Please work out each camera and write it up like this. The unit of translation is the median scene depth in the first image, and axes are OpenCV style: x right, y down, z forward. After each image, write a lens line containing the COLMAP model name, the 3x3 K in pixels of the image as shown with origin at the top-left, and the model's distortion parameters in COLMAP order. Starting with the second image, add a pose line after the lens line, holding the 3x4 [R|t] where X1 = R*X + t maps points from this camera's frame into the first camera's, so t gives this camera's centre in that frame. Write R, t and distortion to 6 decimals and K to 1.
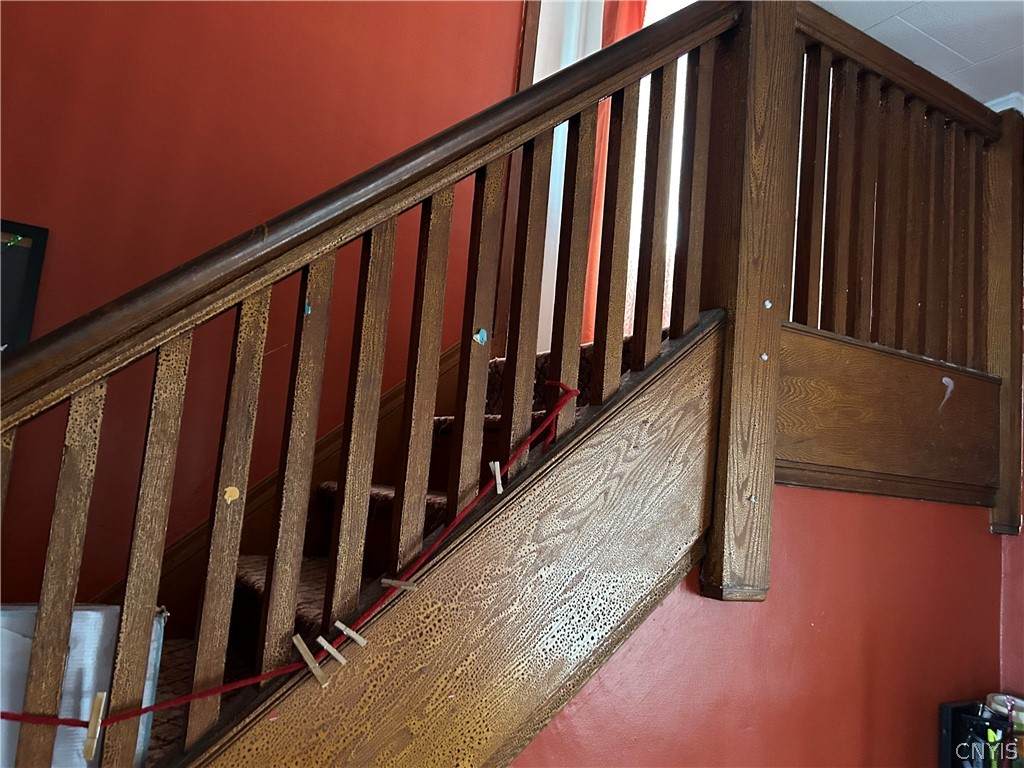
lens RADIAL K [[786.5, 0, 495.5], [0, 786.5, 385.6], [0, 0, 1]] dist [0.092121, -0.157702]
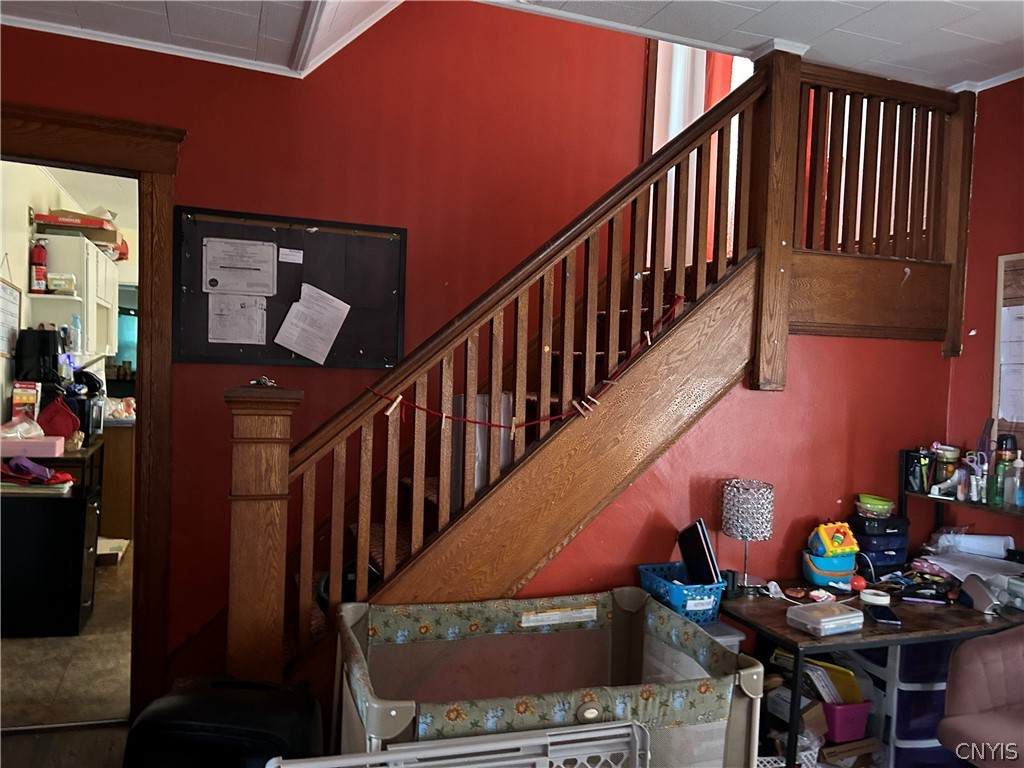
lens RADIAL K [[786.5, 0, 495.5], [0, 786.5, 385.6], [0, 0, 1]] dist [0.092121, -0.157702]
pose [[0.983376, -0.051383, -0.174160, -0.036384], [0.075894, 0.987640, 0.137139, -0.083058], [0.164961, -0.148077, 0.975121, -1.163347]]
